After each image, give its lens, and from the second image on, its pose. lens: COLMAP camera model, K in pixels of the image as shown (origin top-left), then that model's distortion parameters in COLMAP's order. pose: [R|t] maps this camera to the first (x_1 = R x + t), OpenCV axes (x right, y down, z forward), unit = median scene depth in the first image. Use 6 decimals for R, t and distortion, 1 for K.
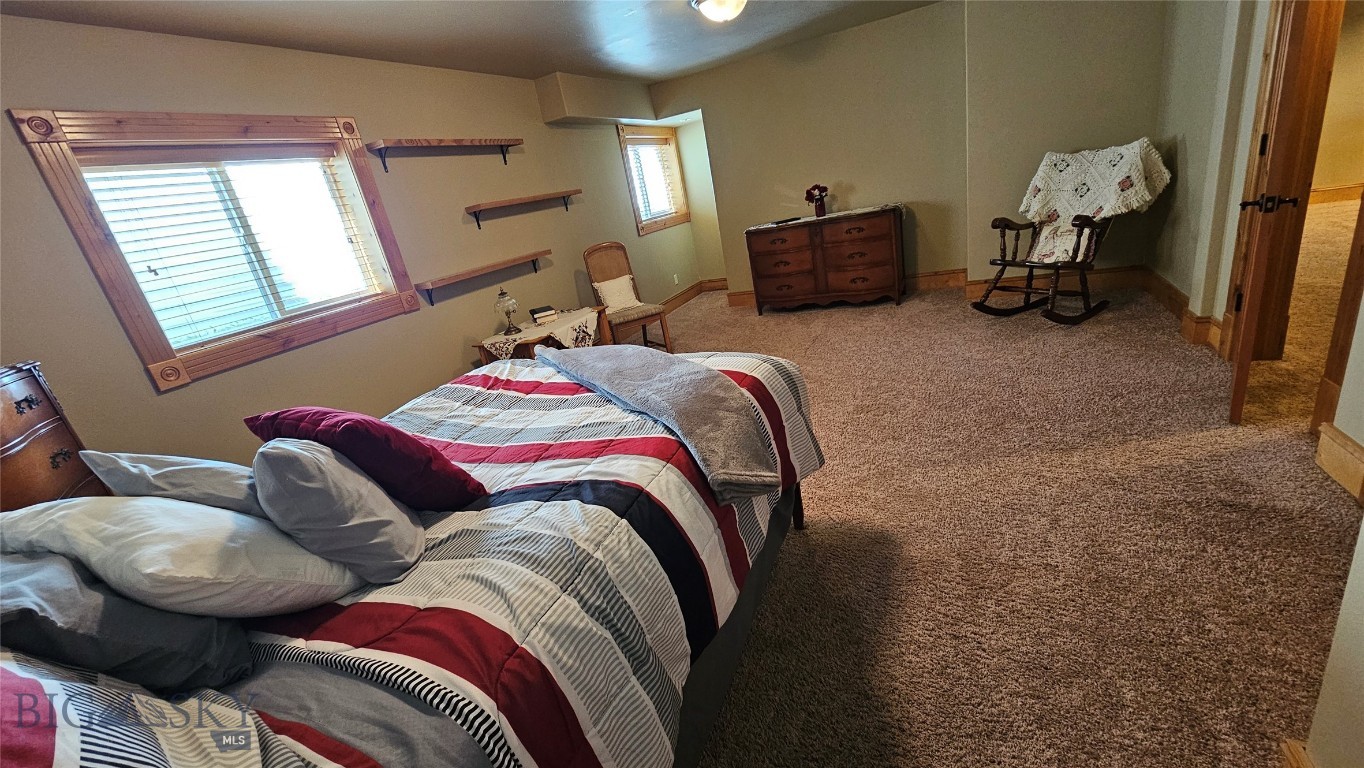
lens RADIAL K [[560.6, 0, 679.5], [0, 560.6, 391.1], [0, 0, 1]] dist [-0.001026, -0.000766]
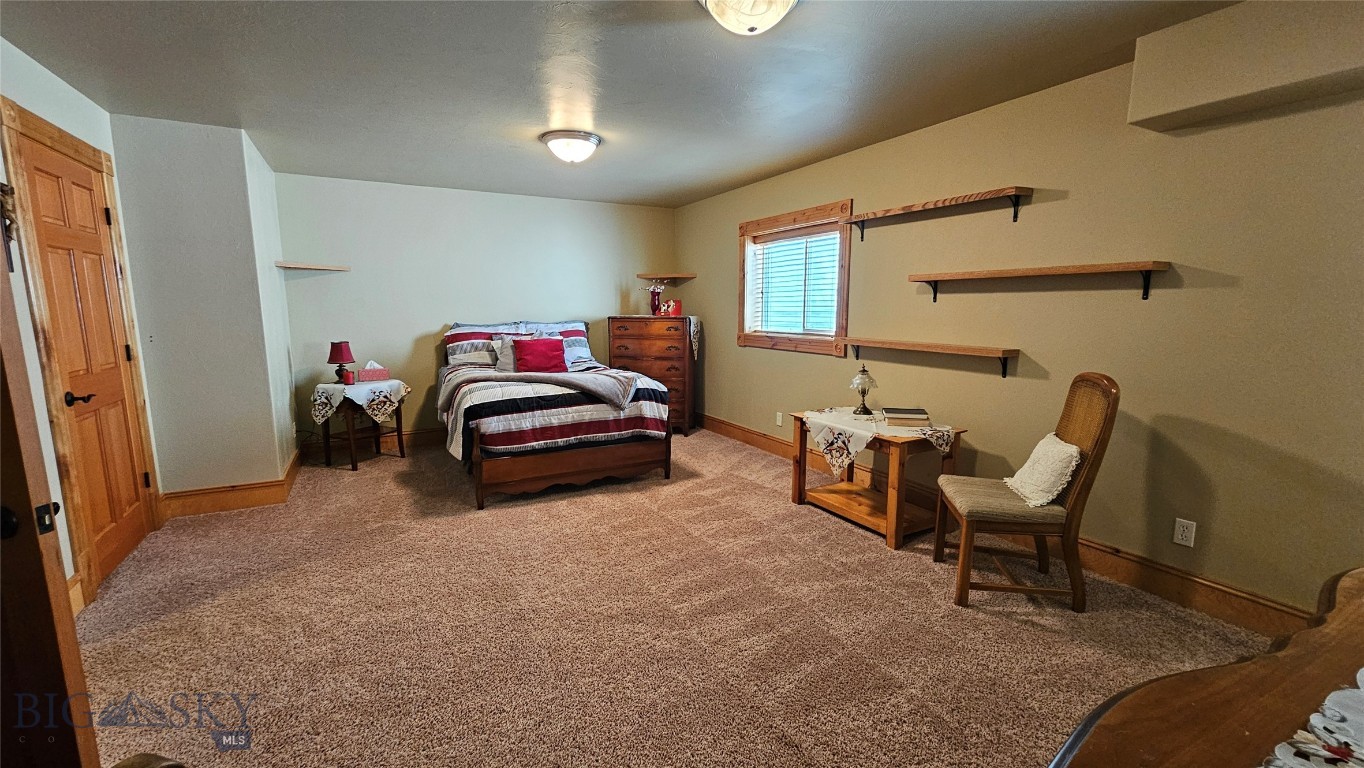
lens RADIAL K [[560.6, 0, 679.5], [0, 560.6, 391.1], [0, 0, 1]] dist [-0.001026, -0.000766]
pose [[-0.575017, 0.303560, -0.759741, 0.574185], [-0.169889, 0.864074, 0.473829, -0.526180], [0.800308, 0.401531, -0.445286, 1.158520]]
